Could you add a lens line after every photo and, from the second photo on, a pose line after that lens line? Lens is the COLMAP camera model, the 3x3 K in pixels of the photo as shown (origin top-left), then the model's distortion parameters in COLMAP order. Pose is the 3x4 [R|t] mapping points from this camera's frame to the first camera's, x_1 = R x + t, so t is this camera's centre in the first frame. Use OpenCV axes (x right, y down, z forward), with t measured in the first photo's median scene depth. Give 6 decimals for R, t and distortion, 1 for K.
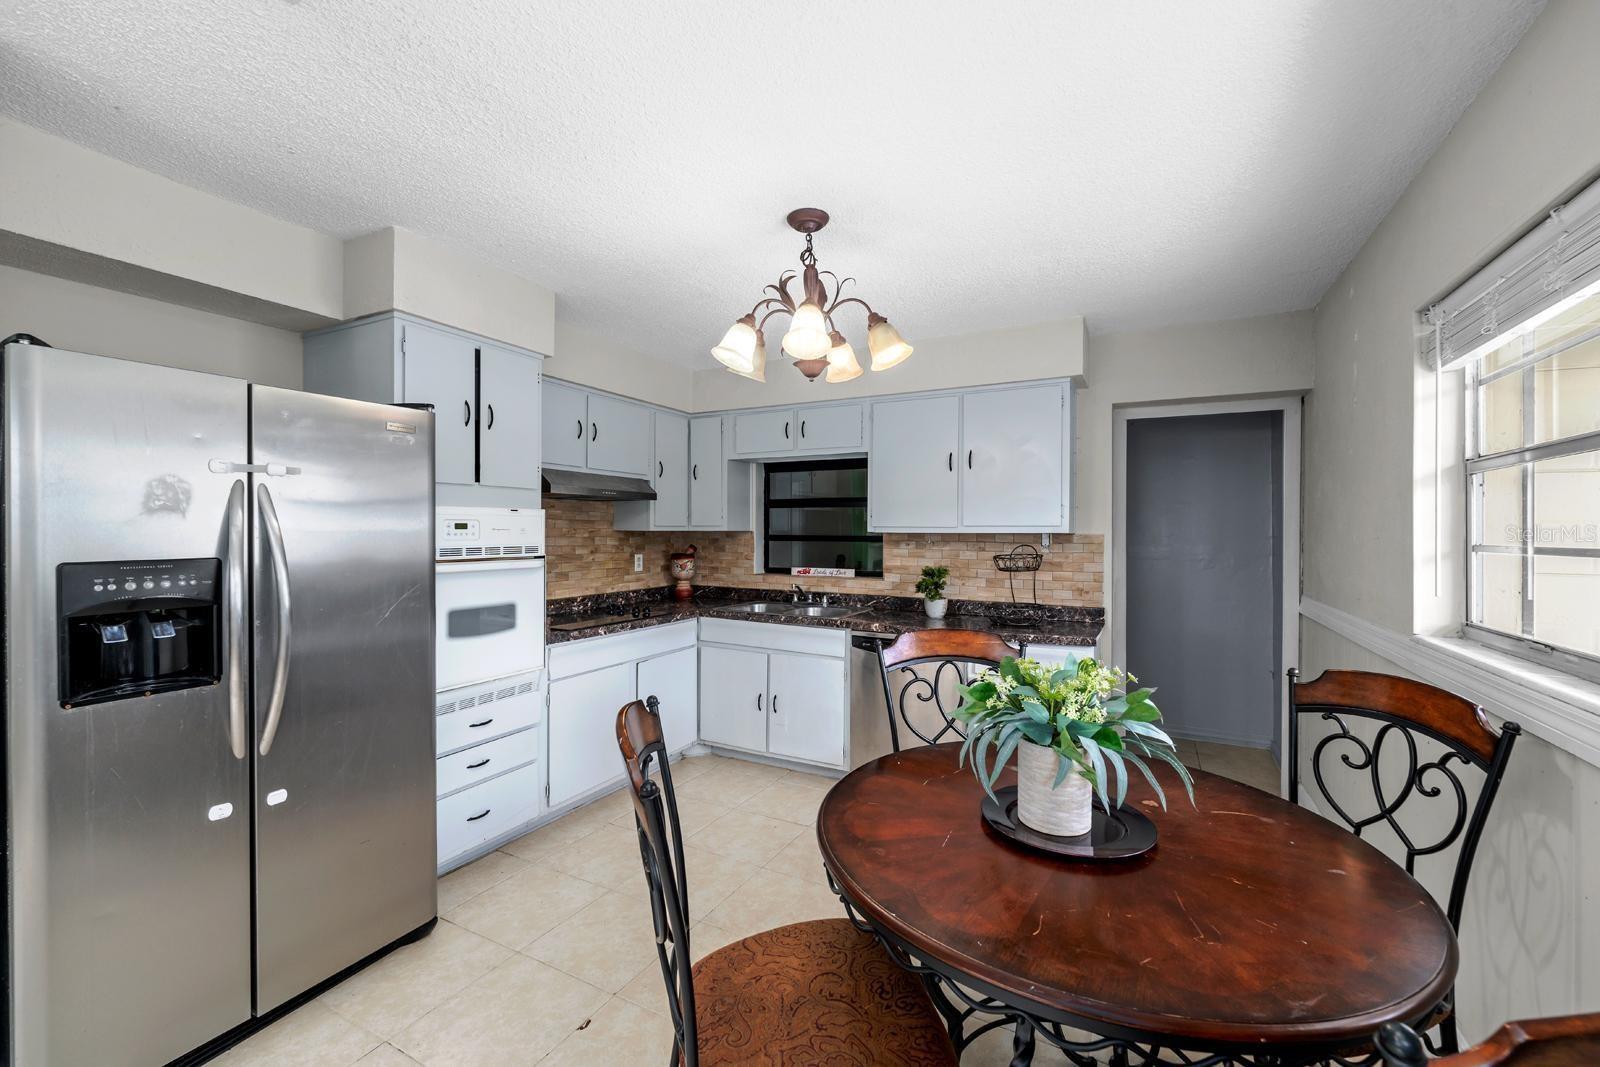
lens RADIAL K [[649.5, 0, 798.4], [0, 649.5, 534.5], [0, 0, 1]] dist [0.000942, 0.000167]
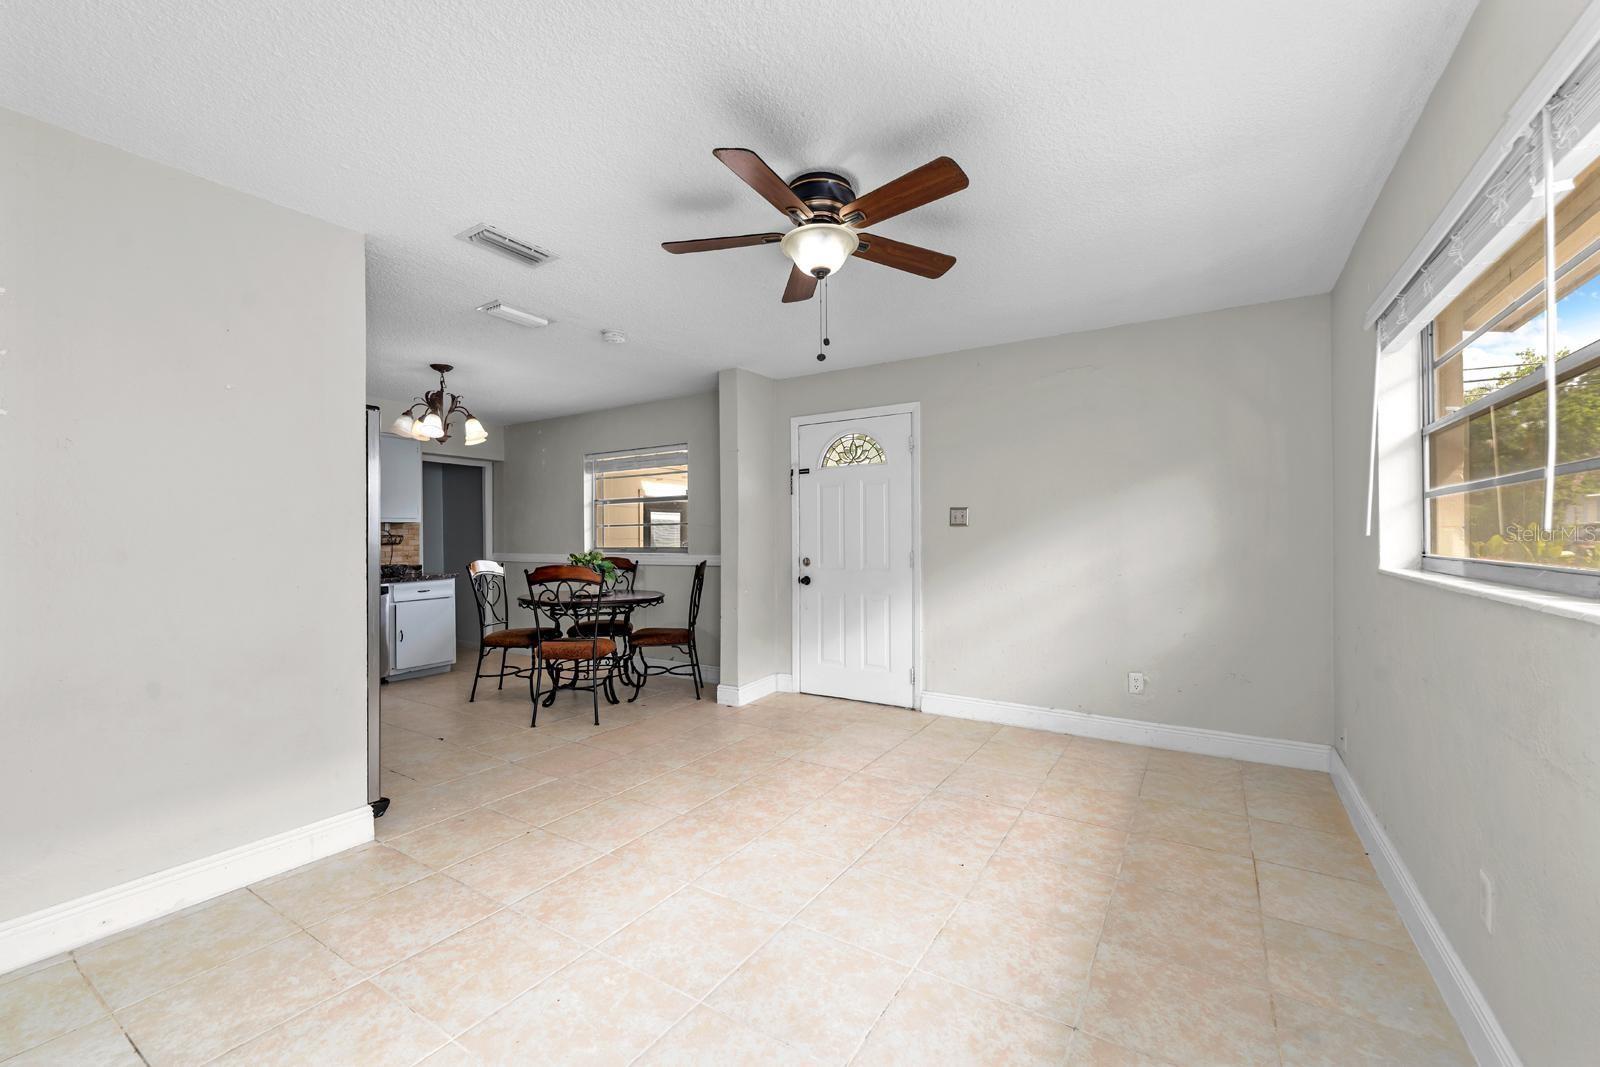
lens RADIAL K [[649.5, 0, 798.4], [0, 649.5, 534.5], [0, 0, 1]] dist [0.000942, 0.000167]
pose [[0.082306, 0.003670, 0.996600, -1.719306], [0.009635, 0.999944, -0.004478, 0.065847], [-0.996561, 0.009971, 0.082266, -0.267248]]
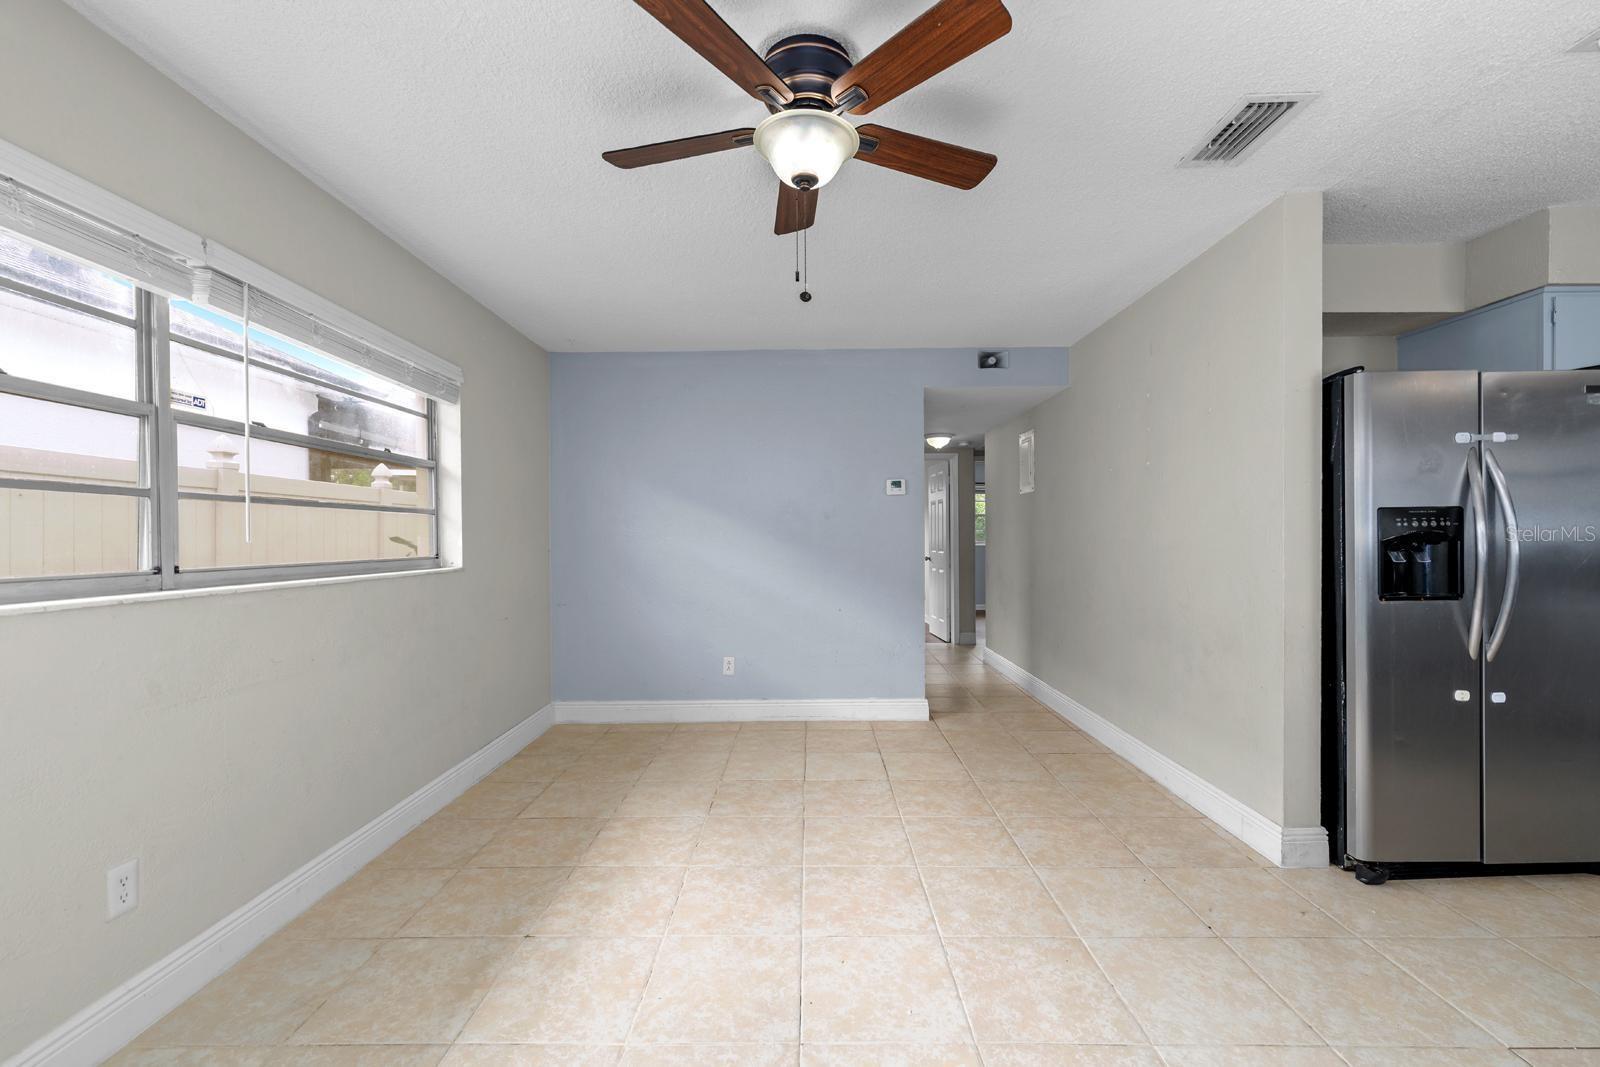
lens RADIAL K [[634.4, 0, 803.3], [0, 634.4, 542.7], [0, 0, 1]] dist [0.000854, 0.000213]
pose [[0.465028, 0.004008, -0.885287, -0.239627], [0.002832, 0.999978, 0.006014, 0.065629], [0.885292, -0.005304, 0.465006, -0.535749]]
